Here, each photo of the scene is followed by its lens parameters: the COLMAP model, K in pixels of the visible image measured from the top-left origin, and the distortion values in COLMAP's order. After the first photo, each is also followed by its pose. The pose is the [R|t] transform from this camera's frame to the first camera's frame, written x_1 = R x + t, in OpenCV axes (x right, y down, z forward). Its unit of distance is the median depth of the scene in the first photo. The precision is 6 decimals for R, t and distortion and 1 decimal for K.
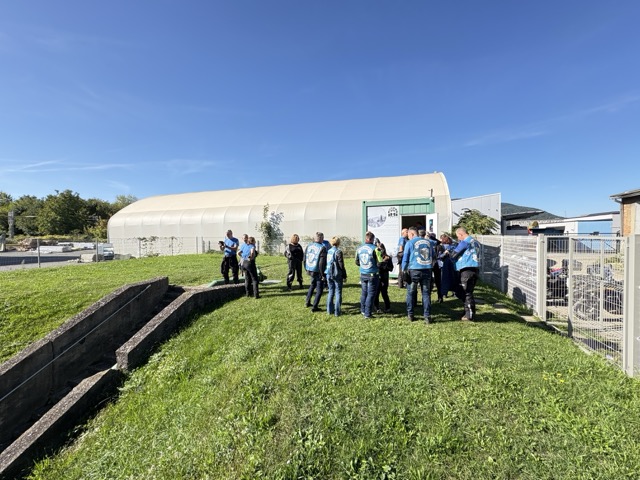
lens RADIAL K [[253.5, 0, 320.0], [0, 253.5, 240.0], [0, 0, 1]] dist [-0.001518, 0.000016]
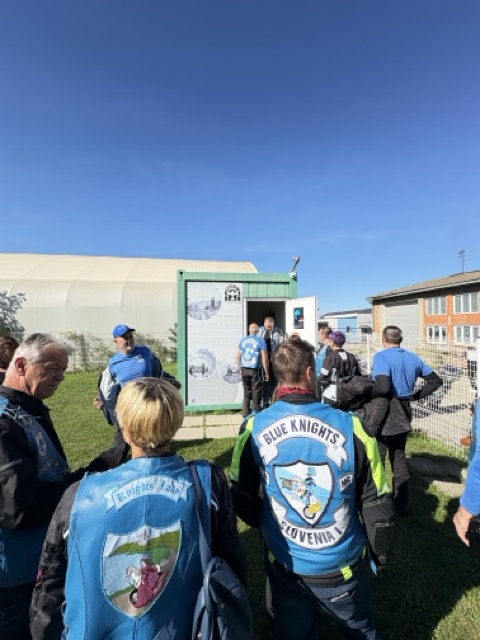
lens RADIAL K [[253.5, 0, 240.0], [0, 253.5, 320.0], [0, 0, 1]] dist [-0.001518, 0.000016]
pose [[0.874600, 0.016736, 0.484556, 0.026495], [0.008373, 0.998734, -0.049608, -0.021577], [-0.484772, 0.047445, 0.873353, 0.480379]]
